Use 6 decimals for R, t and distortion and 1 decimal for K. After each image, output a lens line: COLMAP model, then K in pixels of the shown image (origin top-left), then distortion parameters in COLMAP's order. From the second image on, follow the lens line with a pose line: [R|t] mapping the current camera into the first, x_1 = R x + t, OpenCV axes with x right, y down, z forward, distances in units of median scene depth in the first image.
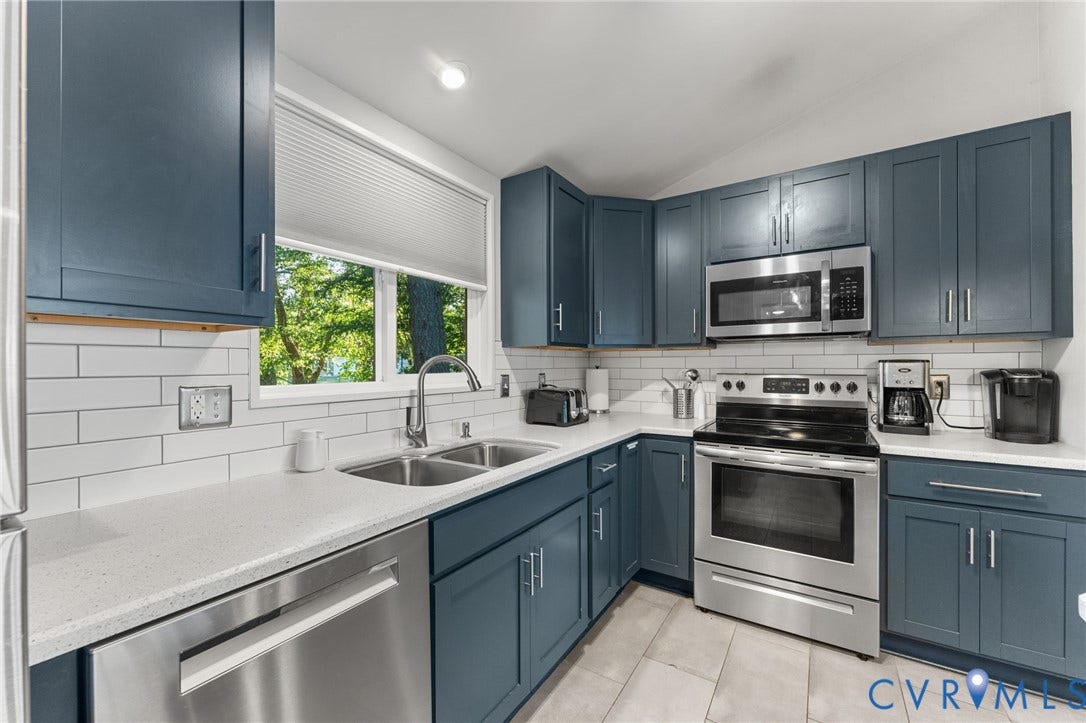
lens RADIAL K [[434.5, 0, 541.0], [0, 434.5, 366.6], [0, 0, 1]] dist [-0.000014, -0.000291]
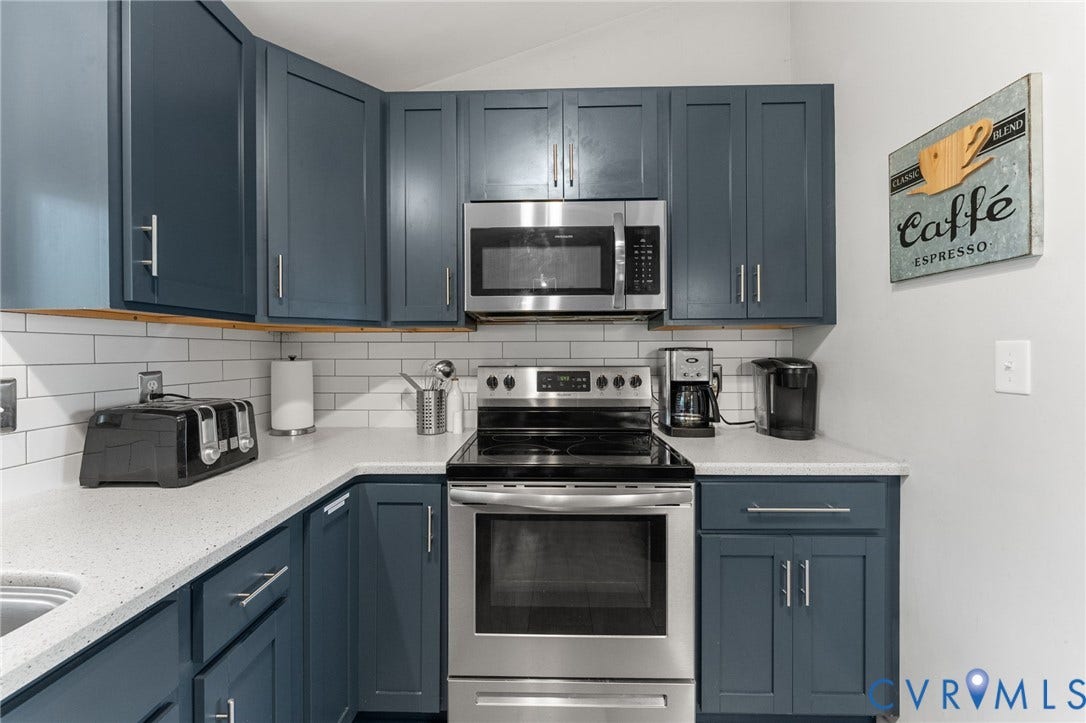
lens RADIAL K [[435.4, 0, 543.4], [0, 435.4, 350.9], [0, 0, 1]] dist [-0.001000, -0.000361]
pose [[0.848521, 0.002218, 0.529157, 0.147119], [0.002926, 0.999956, -0.008884, -0.002711], [-0.529154, 0.009087, 0.848477, 0.421266]]
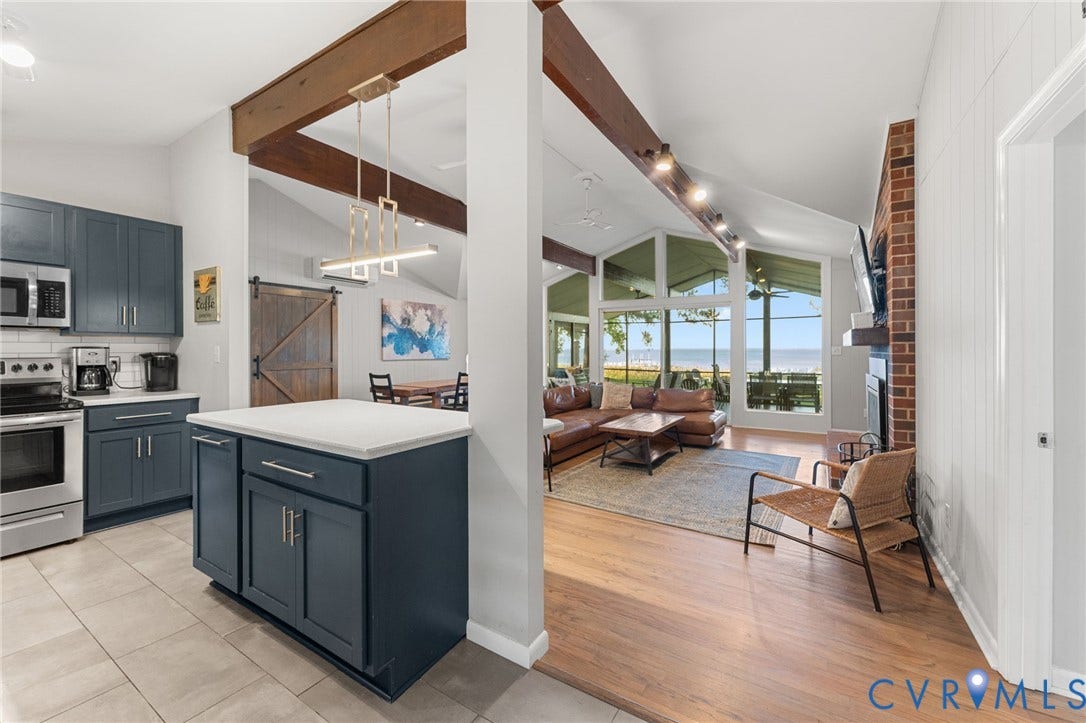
lens RADIAL K [[435.4, 0, 543.4], [0, 435.4, 350.9], [0, 0, 1]] dist [-0.001000, -0.000361]
pose [[-0.008363, 0.001971, 0.999963, -0.667322], [0.004590, 0.999988, -0.001933, 0.008150], [-0.999954, 0.004574, -0.008372, -0.540533]]
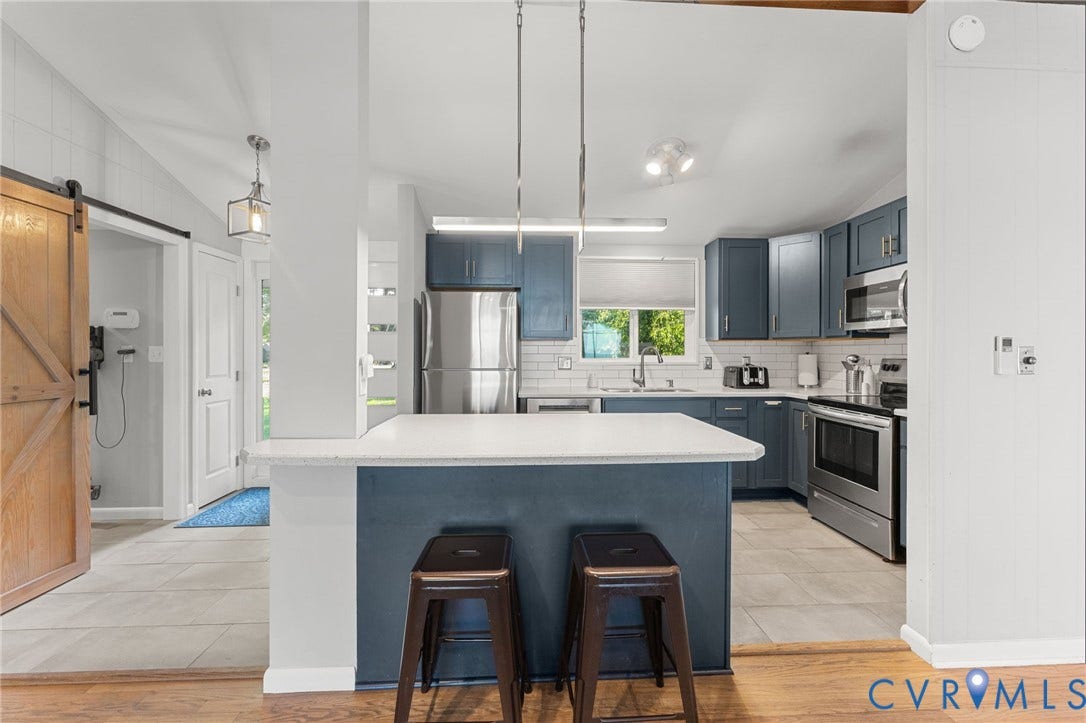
lens RADIAL K [[435.4, 0, 543.4], [0, 435.4, 350.9], [0, 0, 1]] dist [-0.001000, -0.000361]
pose [[0.583499, 0.000828, -0.812114, 1.036140], [-0.005407, 0.999981, -0.002866, 0.003834], [0.812096, 0.006063, 0.583492, -0.607652]]
